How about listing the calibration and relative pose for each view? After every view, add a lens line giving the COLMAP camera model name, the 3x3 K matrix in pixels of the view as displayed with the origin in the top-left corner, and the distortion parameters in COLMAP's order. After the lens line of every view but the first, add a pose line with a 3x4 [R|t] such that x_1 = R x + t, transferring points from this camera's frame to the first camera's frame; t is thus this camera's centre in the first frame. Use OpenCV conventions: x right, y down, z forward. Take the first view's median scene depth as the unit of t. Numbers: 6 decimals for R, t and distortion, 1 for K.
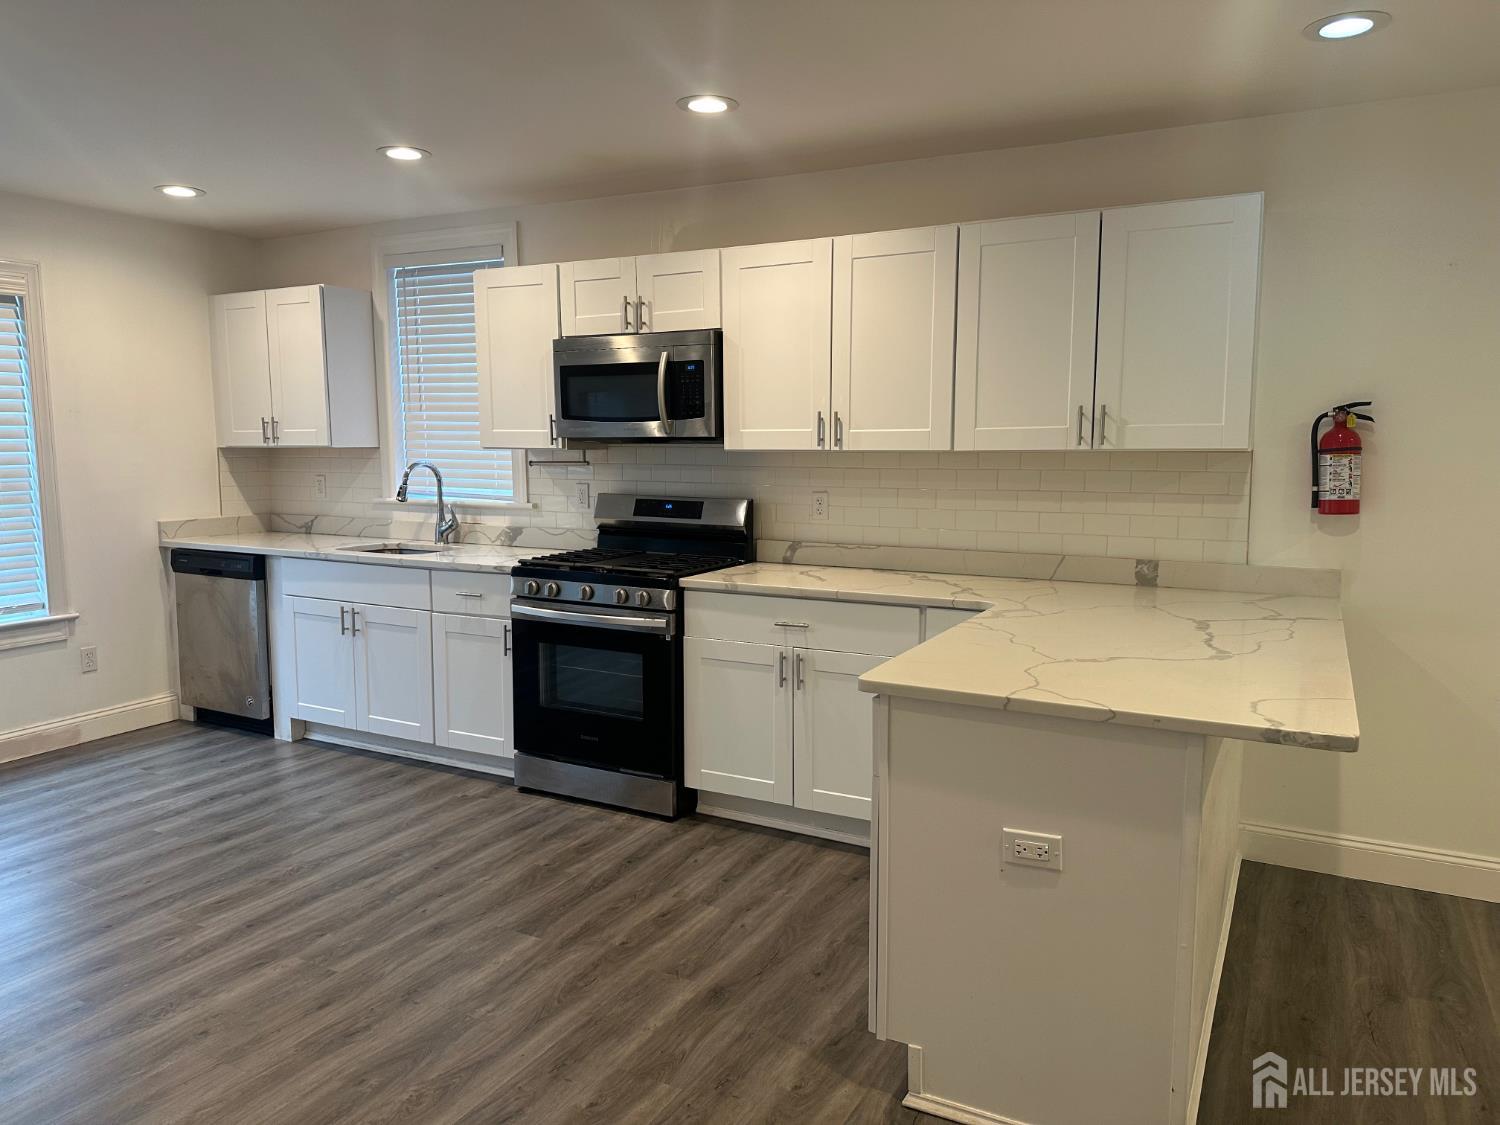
lens RADIAL K [[1043.6, 0, 750.0], [0, 1043.6, 562.5], [0, 0, 1]] dist [0.112812, -0.191468]
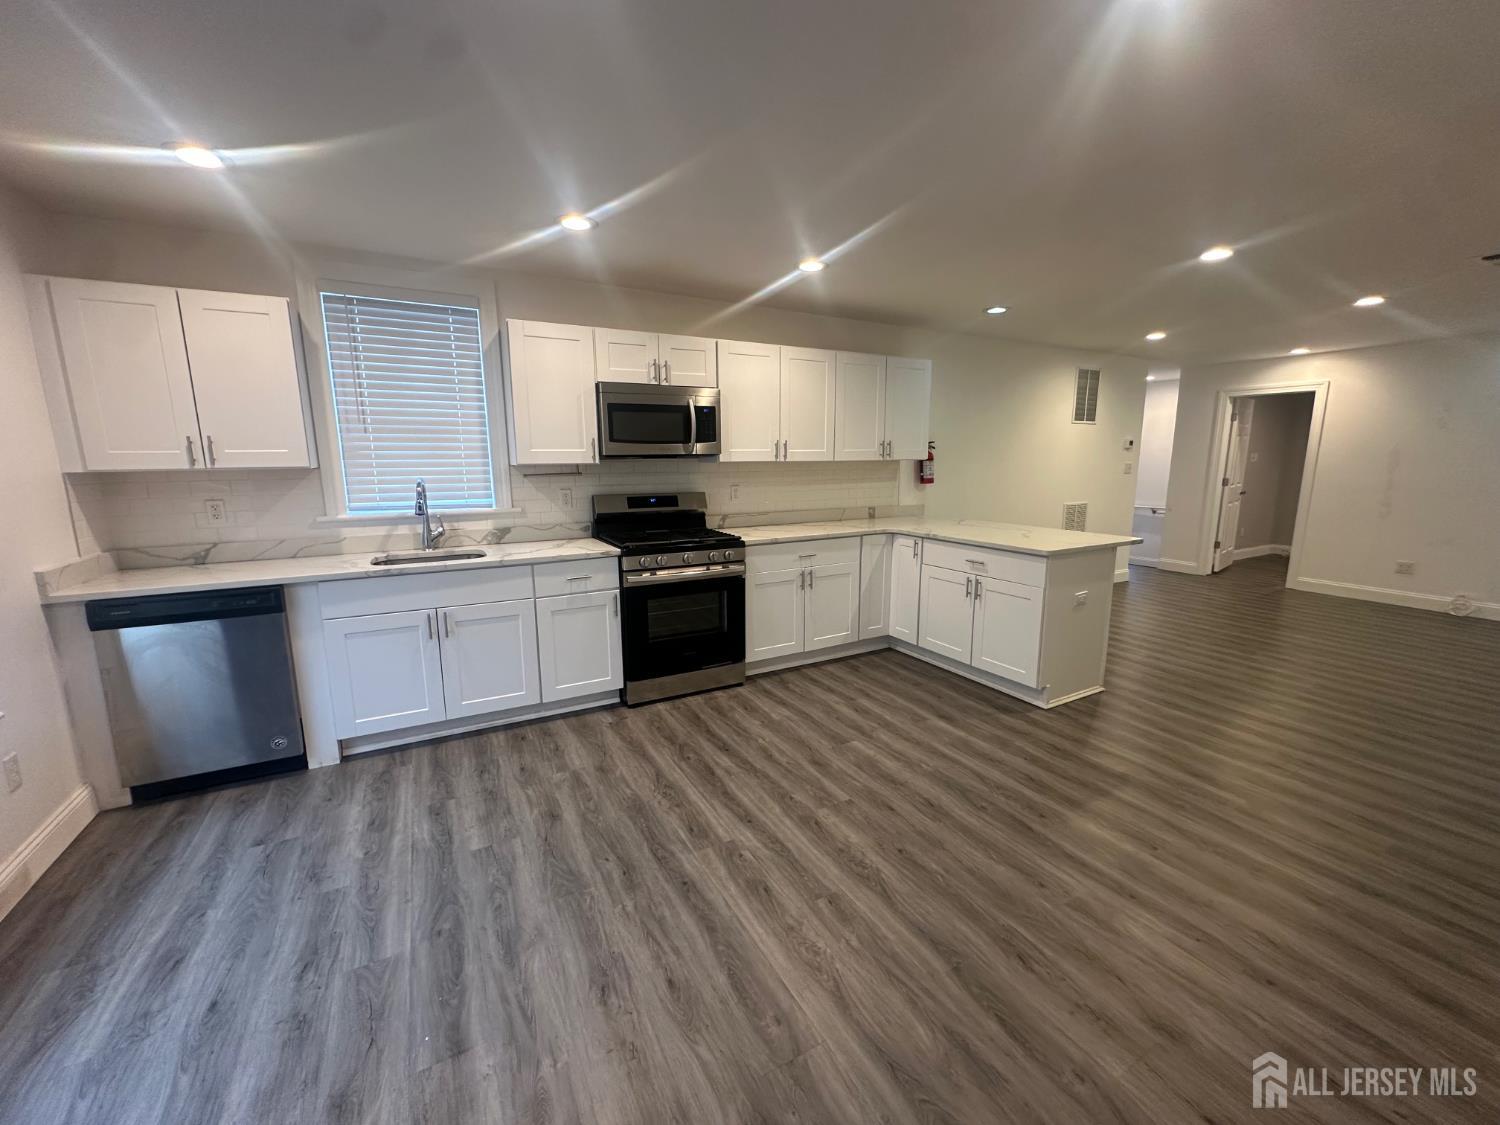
lens RADIAL K [[598.2, 0, 750.0], [0, 598.2, 562.5], [0, 0, 1]] dist [-0.012213, 0.000014]
pose [[0.544968, -0.149212, 0.825073, -0.804850], [0.103772, 0.988475, 0.110220, -0.050075], [-0.832010, 0.025553, 0.554172, 0.440676]]
